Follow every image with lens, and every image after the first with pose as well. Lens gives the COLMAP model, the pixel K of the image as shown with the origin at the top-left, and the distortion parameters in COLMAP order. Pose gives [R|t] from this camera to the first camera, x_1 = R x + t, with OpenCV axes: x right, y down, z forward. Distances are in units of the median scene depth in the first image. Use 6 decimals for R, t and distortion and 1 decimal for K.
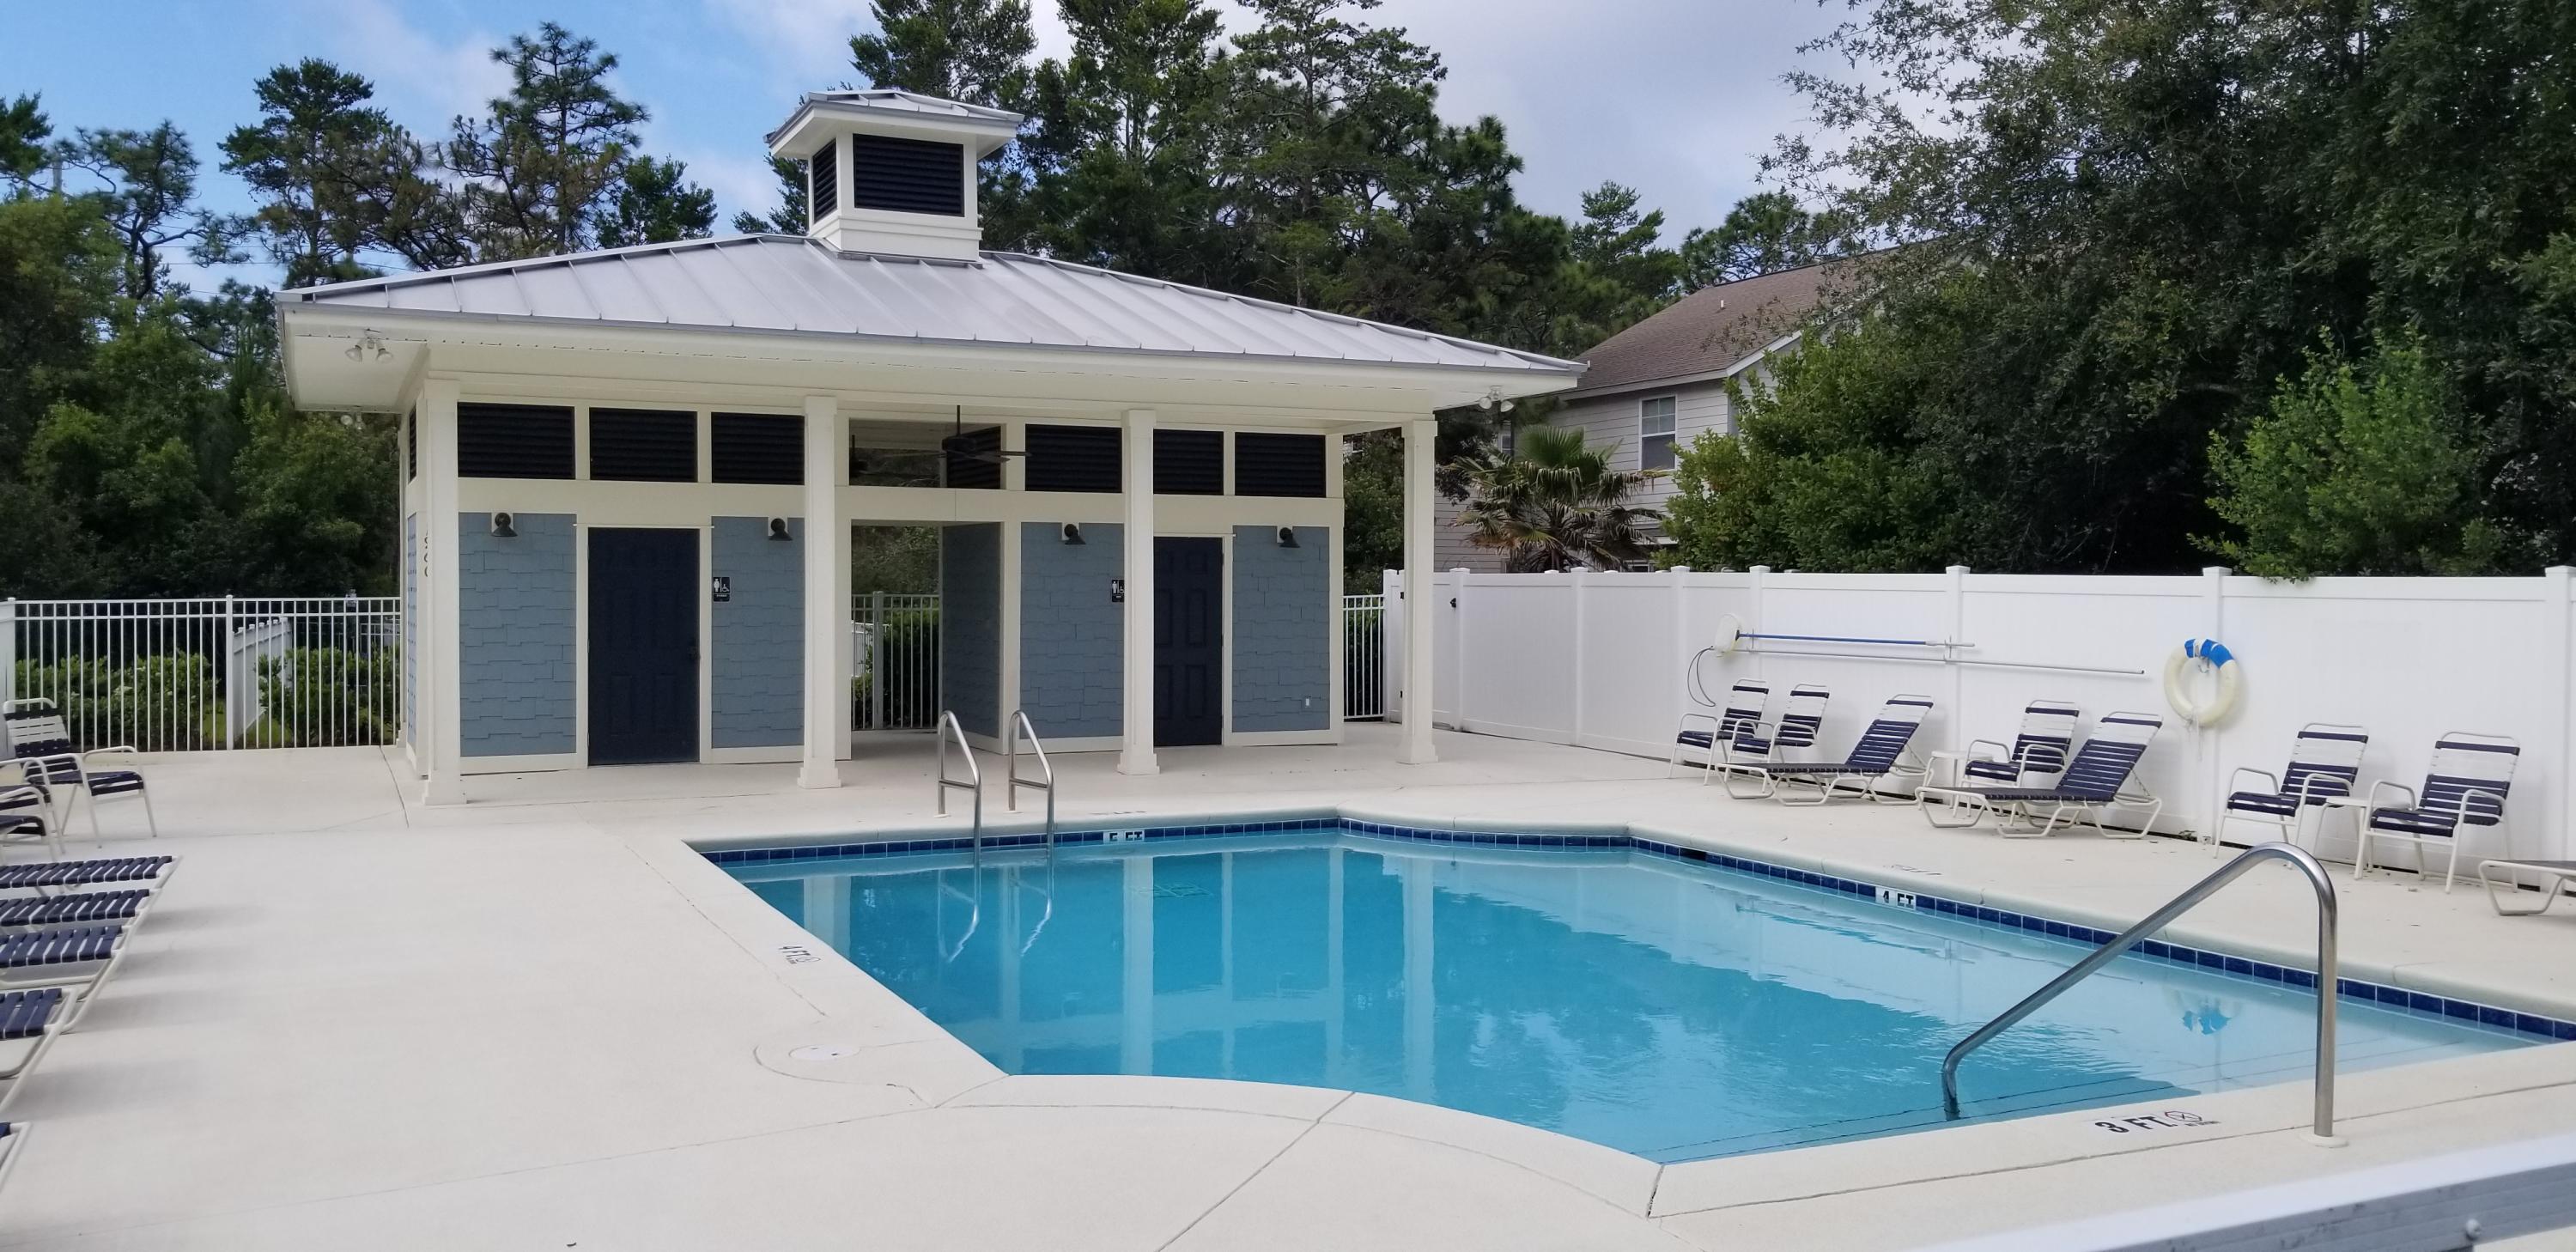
lens RADIAL K [[2004.0, 0, 1277.0], [0, 2004.0, 649.2], [0, 0, 1]] dist [0.073372, -0.006733]
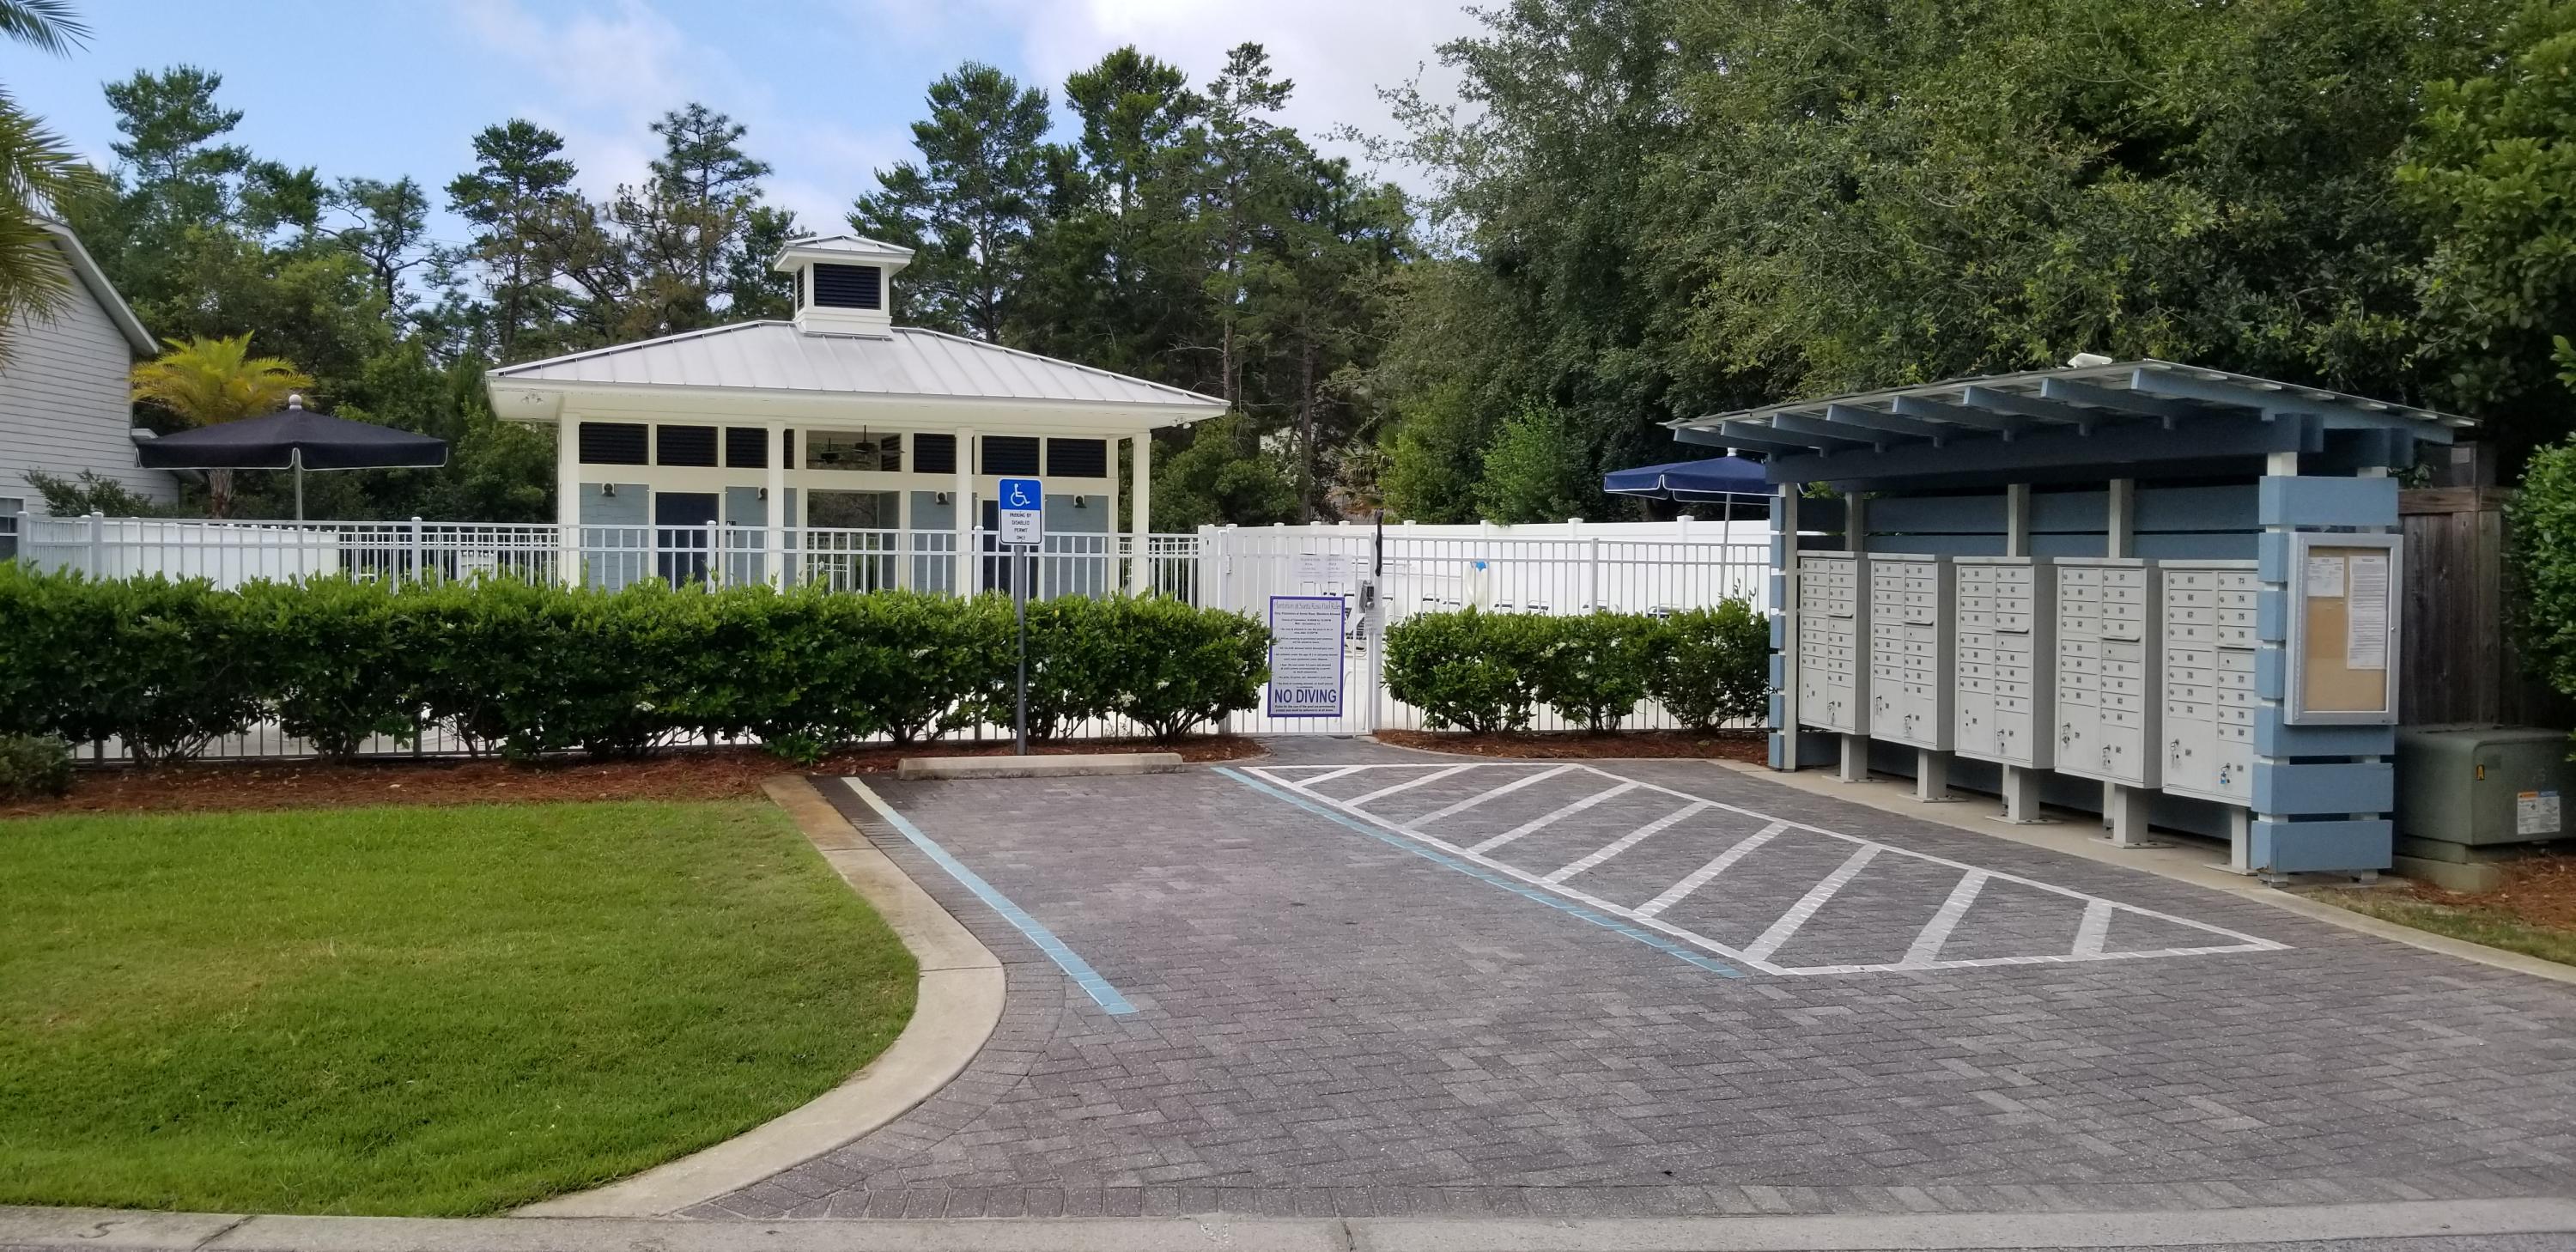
lens RADIAL K [[2044.8, 0, 1288.0], [0, 2044.8, 626.0], [0, 0, 1]] dist [0.147223, 0.000749]
pose [[0.995814, 0.011845, -0.090631, 0.147839], [-0.011752, 0.999930, 0.001560, 0.018610], [0.090643, -0.000489, 0.995883, -0.296713]]
